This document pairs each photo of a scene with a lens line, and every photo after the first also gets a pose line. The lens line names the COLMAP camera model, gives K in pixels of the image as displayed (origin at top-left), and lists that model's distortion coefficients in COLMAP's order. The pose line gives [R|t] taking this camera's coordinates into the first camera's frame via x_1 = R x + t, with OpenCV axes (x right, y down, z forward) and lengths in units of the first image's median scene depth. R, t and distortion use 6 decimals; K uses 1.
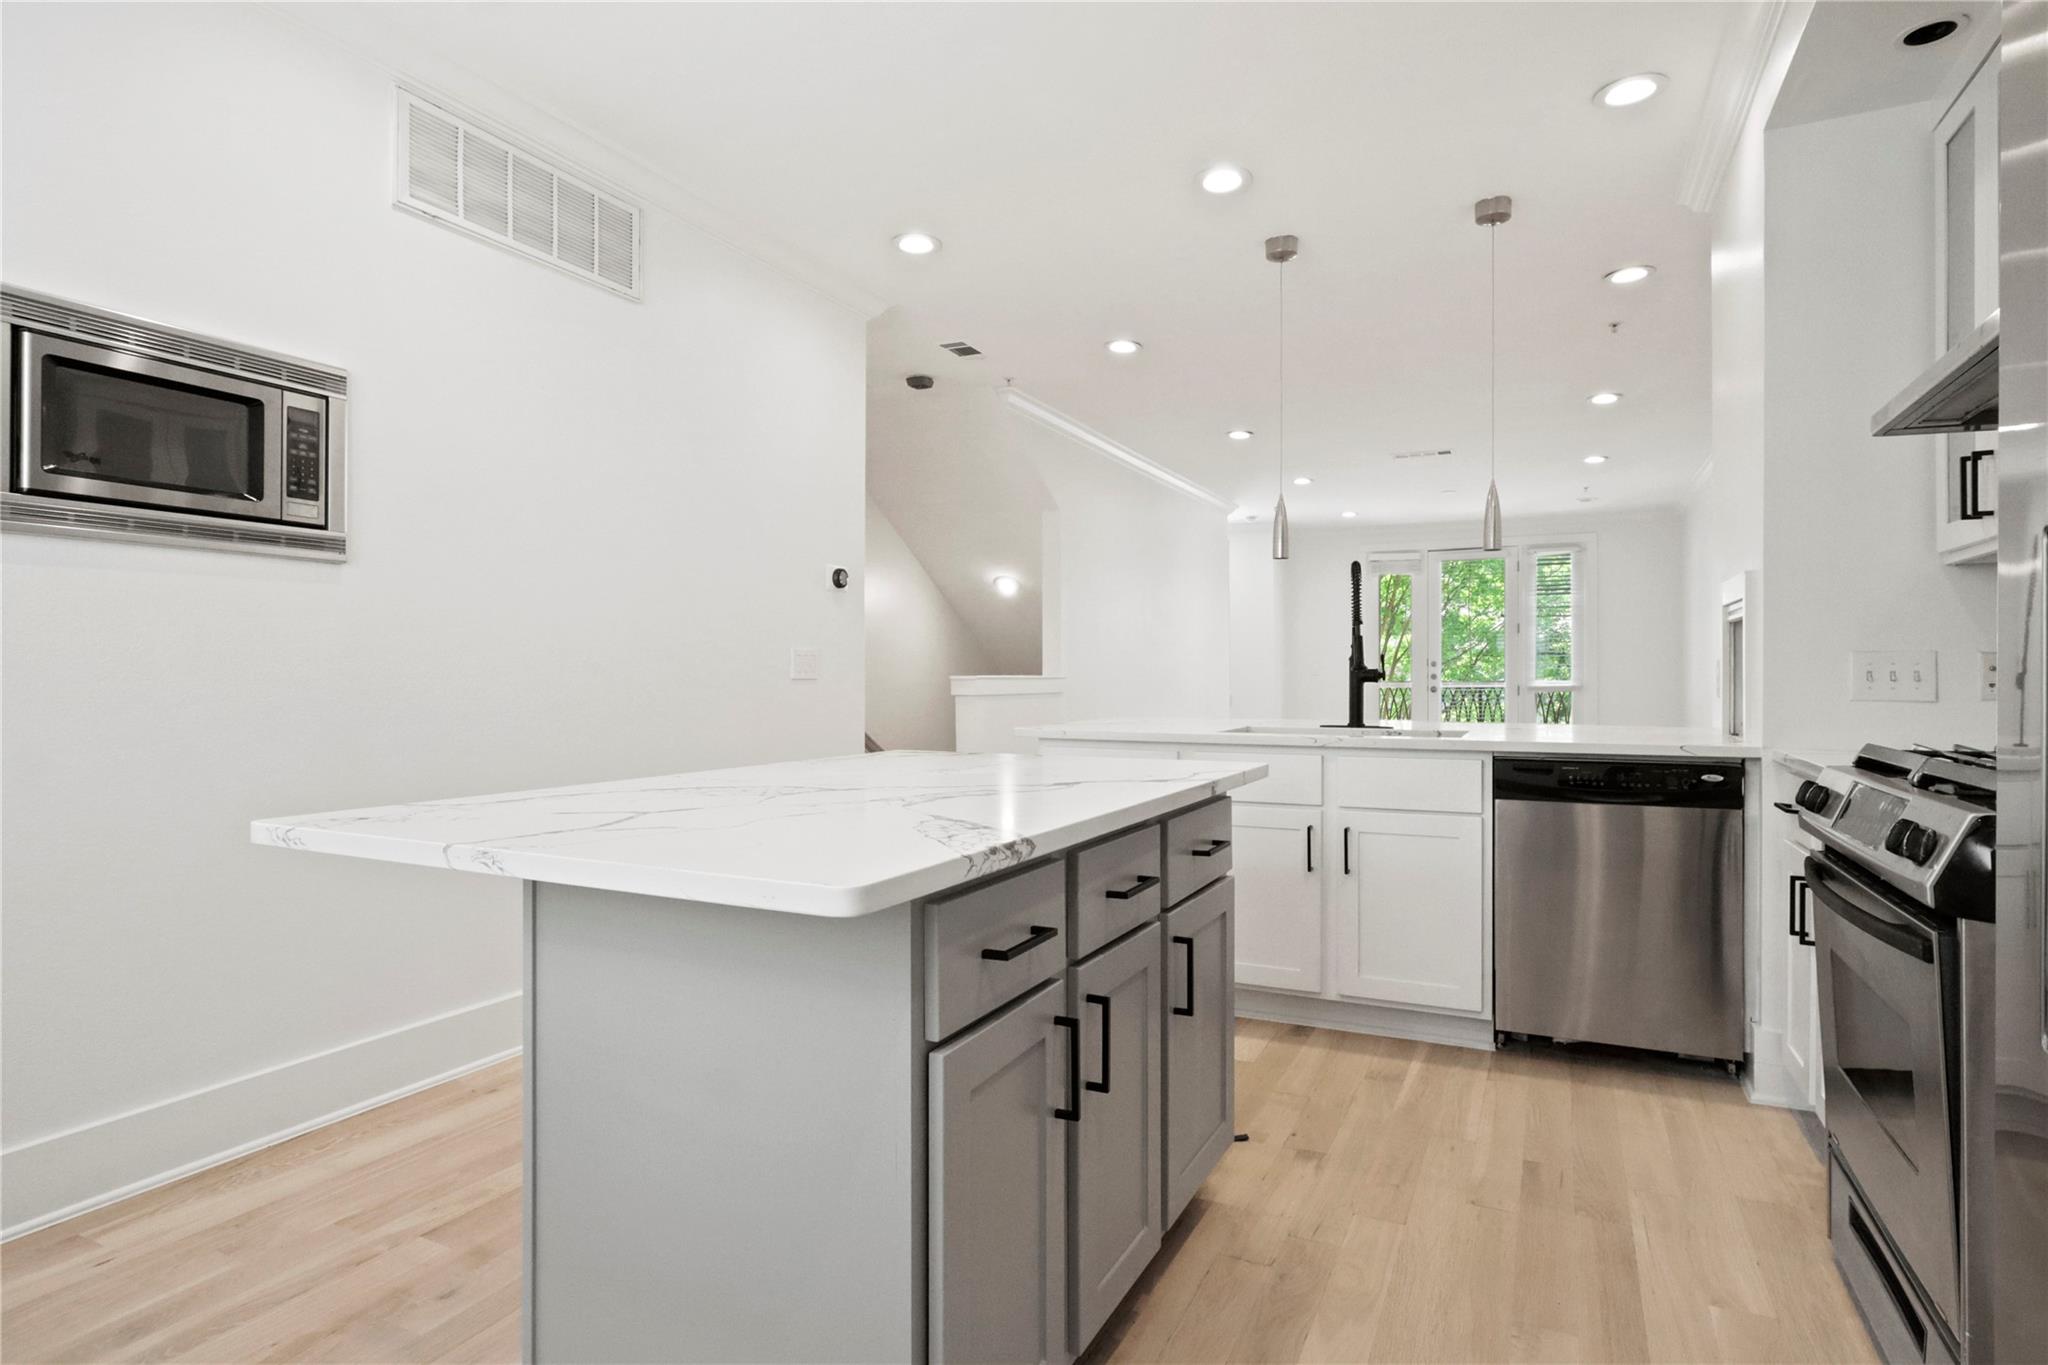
lens RADIAL K [[1049.7, 0, 1043.2], [0, 1049.7, 674.6], [0, 0, 1]] dist [-0.027882, 0.015753]
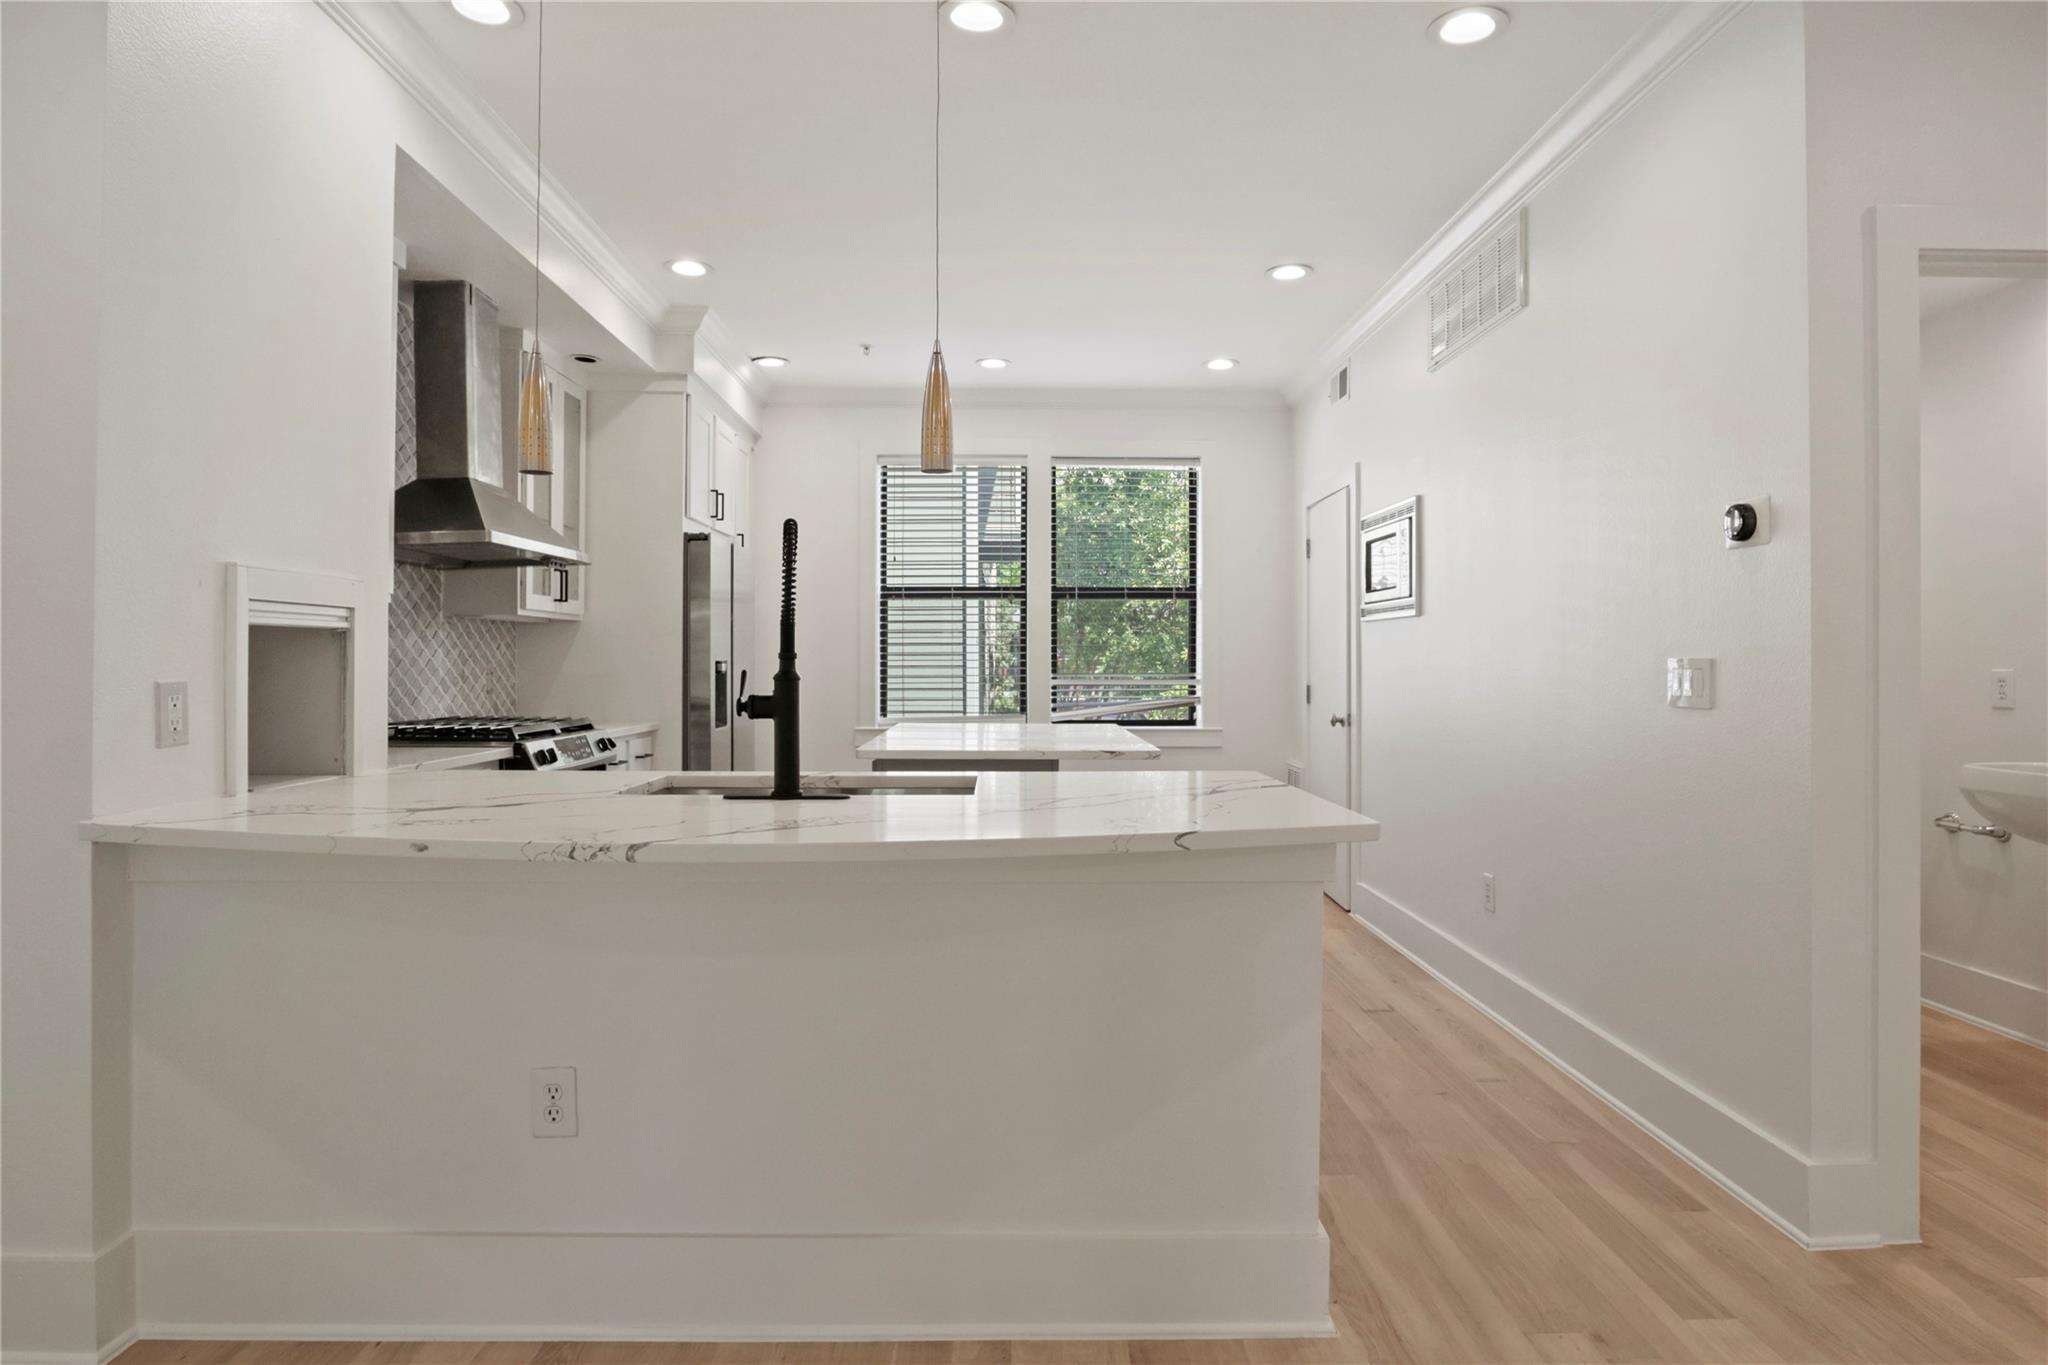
lens RADIAL K [[1131.6, 0, 1026.1], [0, 1131.6, 650.3], [0, 0, 1]] dist [-0.030746, 0.000330]
pose [[-0.889883, -0.007079, -0.456134, 0.549539], [-0.002274, 0.999936, -0.011083, -0.027357], [0.456183, -0.008826, -0.889842, 1.904980]]
